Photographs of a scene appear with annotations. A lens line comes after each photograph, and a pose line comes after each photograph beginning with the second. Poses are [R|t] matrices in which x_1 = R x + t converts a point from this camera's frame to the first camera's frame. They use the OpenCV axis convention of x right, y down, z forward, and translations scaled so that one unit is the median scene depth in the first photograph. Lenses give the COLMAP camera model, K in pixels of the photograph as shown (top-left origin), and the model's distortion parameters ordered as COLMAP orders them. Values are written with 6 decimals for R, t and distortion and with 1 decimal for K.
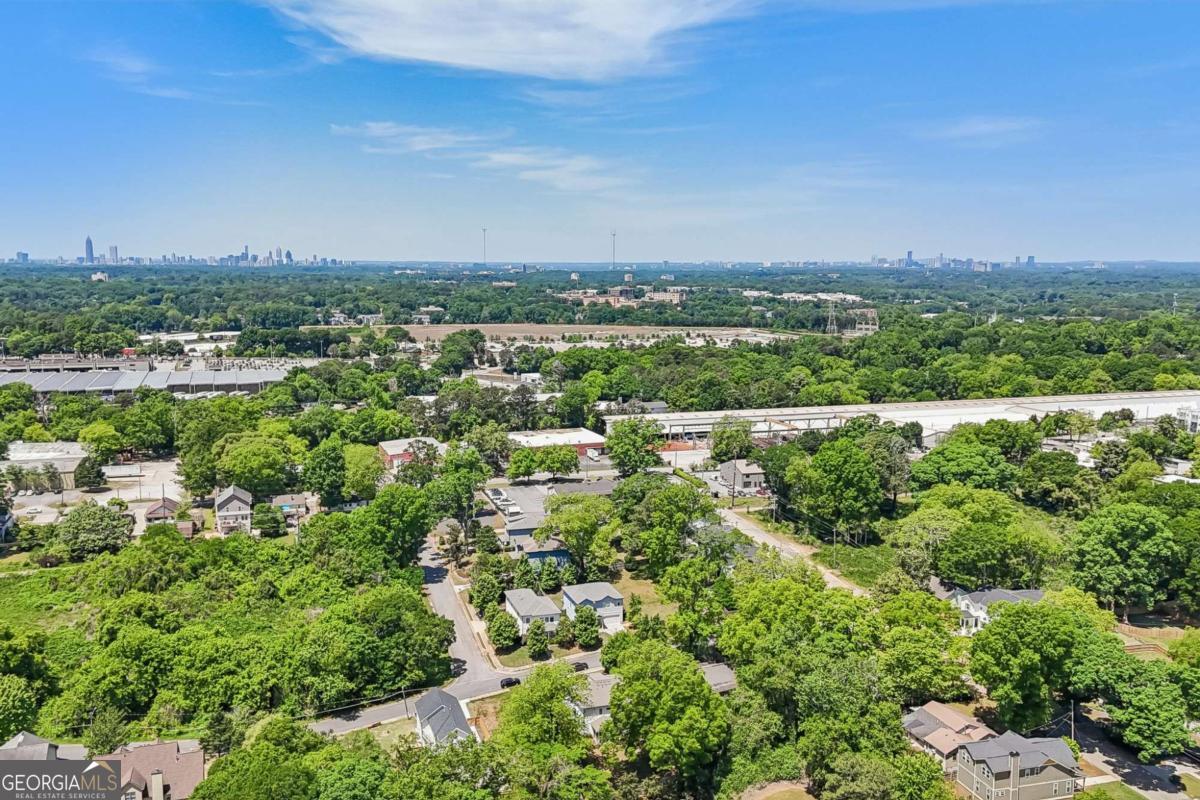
lens RADIAL K [[1045.9, 0, 600.0], [0, 1045.9, 400.0], [0, 0, 1]] dist [0.084271, -0.109909]
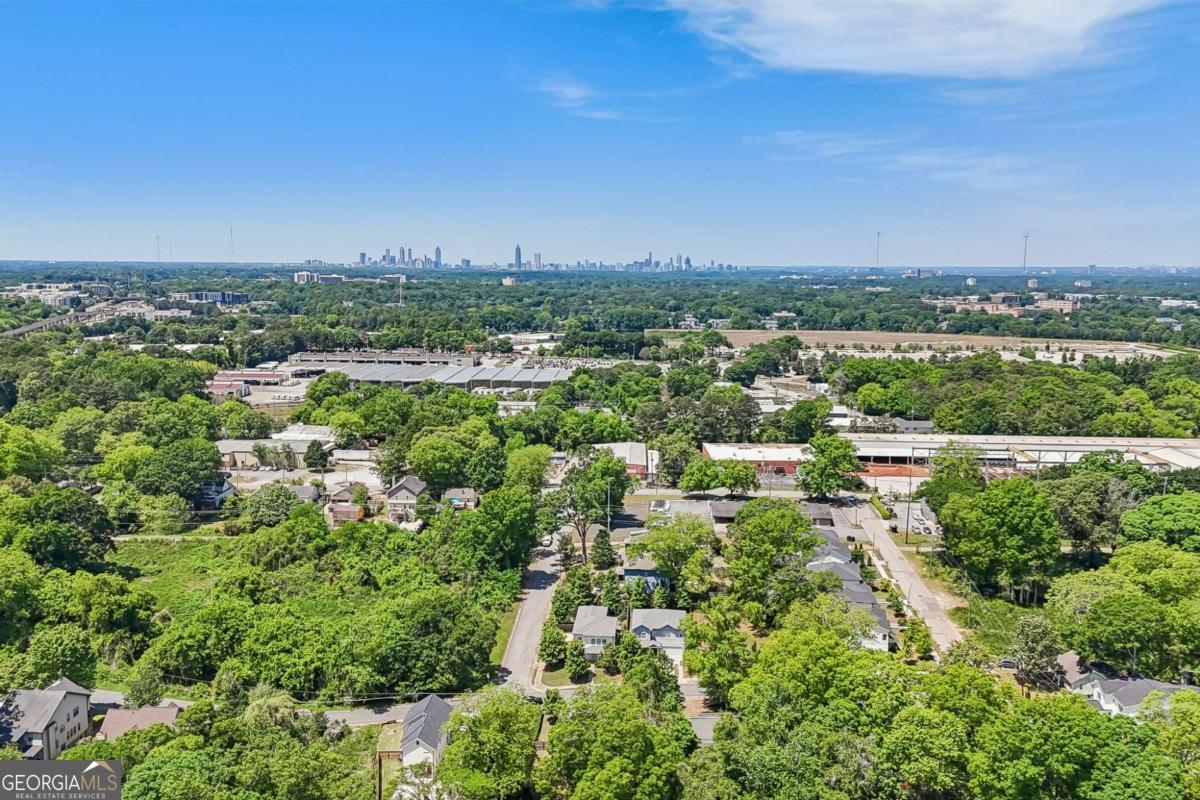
lens RADIAL K [[1045.9, 0, 600.0], [0, 1045.9, 400.0], [0, 0, 1]] dist [0.084271, -0.109909]
pose [[0.929642, 0.049575, -0.365113, 0.190356], [-0.051356, 0.998669, 0.004839, -0.009278], [0.364867, 0.014252, 0.930951, 0.072928]]
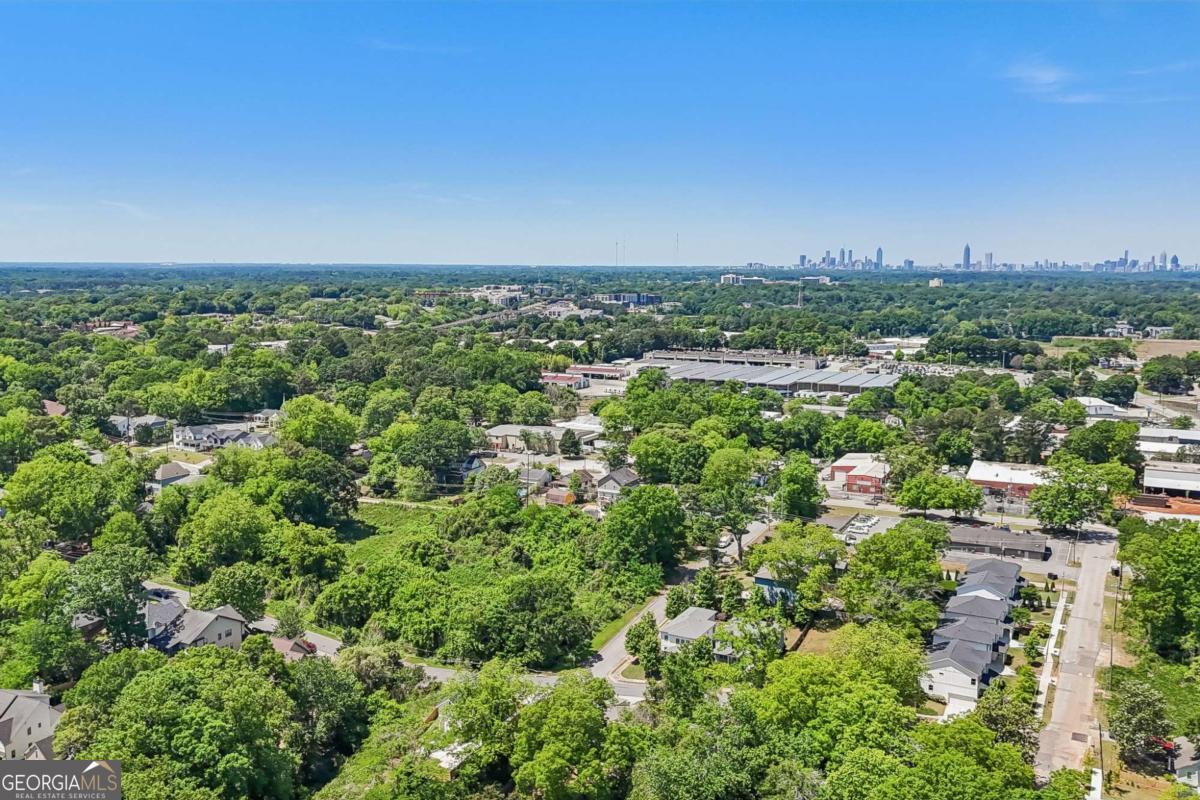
lens RADIAL K [[1047.6, 0, 600.0], [0, 1047.6, 400.0], [0, 0, 1]] dist [0.118213, -0.179131]
pose [[0.700824, 0.091327, -0.707464, 0.365646], [-0.095883, 0.994831, 0.033440, -0.021966], [0.706861, 0.044398, 0.705958, 0.174502]]
